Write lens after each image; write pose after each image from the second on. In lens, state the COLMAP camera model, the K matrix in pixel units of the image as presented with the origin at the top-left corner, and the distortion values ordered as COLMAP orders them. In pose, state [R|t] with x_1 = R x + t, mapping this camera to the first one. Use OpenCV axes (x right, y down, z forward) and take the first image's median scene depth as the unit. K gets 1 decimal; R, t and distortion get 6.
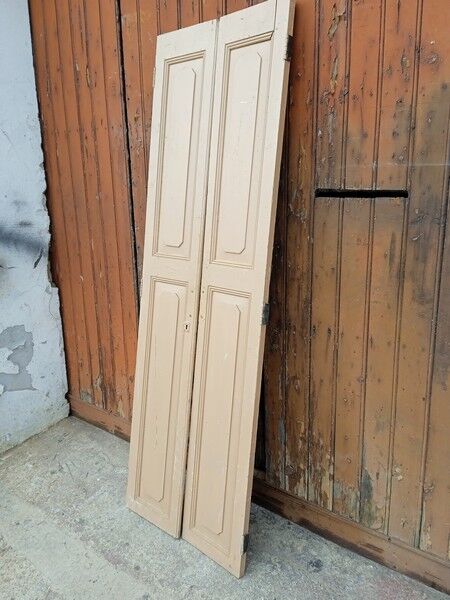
lens RADIAL K [[501.6, 0, 223.1], [0, 501.6, 299.0], [0, 0, 1]] dist [0.090908, -0.150528]
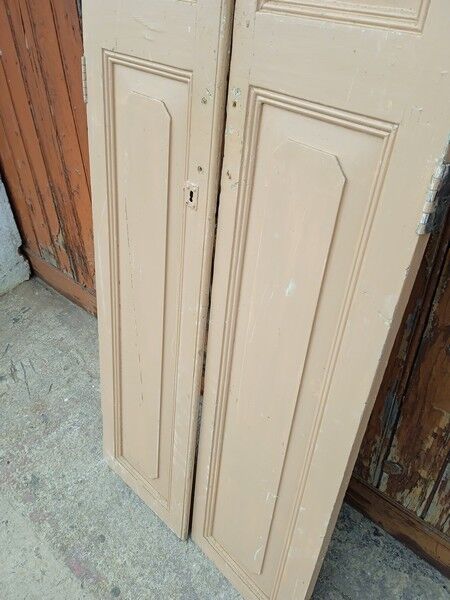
lens RADIAL K [[501.6, 0, 224.0], [0, 501.6, 298.0], [0, 0, 1]] dist [0.090908, -0.150528]
pose [[0.998151, 0.035188, -0.049565, -0.024039], [-0.011672, 0.911187, 0.411827, -0.035609], [0.059654, -0.410487, 0.909913, 0.605625]]
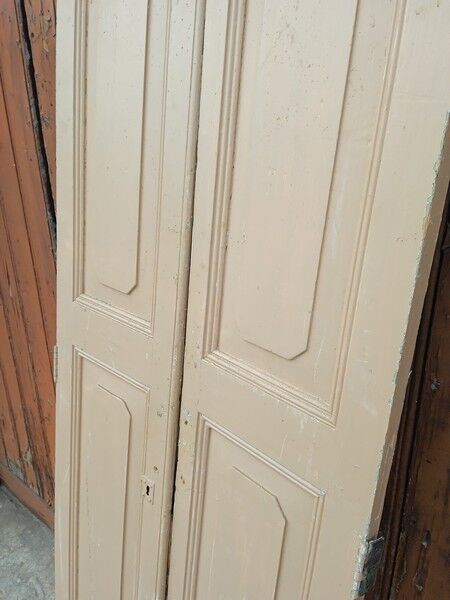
lens RADIAL K [[501.6, 0, 225.3], [0, 501.6, 296.6], [0, 0, 1]] dist [0.090908, -0.150528]
pose [[0.999655, 0.013131, -0.022739, -0.001964], [-0.009660, 0.989163, 0.146504, -0.162985], [0.024417, -0.146234, 0.988949, 0.615748]]
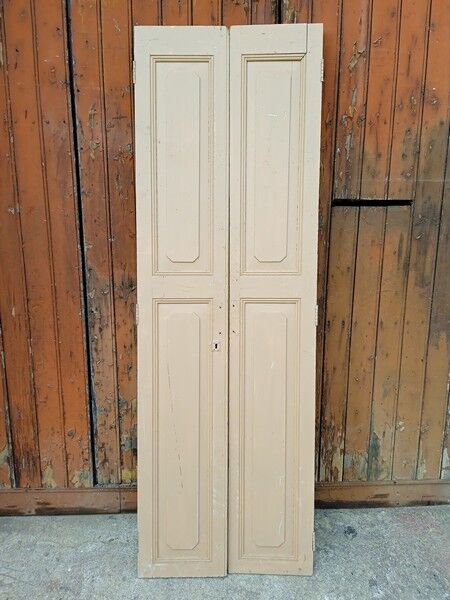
lens RADIAL K [[501.6, 0, 225.2], [0, 501.6, 299.7], [0, 0, 1]] dist [0.090908, -0.150528]
pose [[0.742708, -0.125068, 0.657832, -0.666243], [0.144649, 0.989173, 0.024751, -0.050350], [-0.653806, 0.076772, 0.752758, 0.280582]]
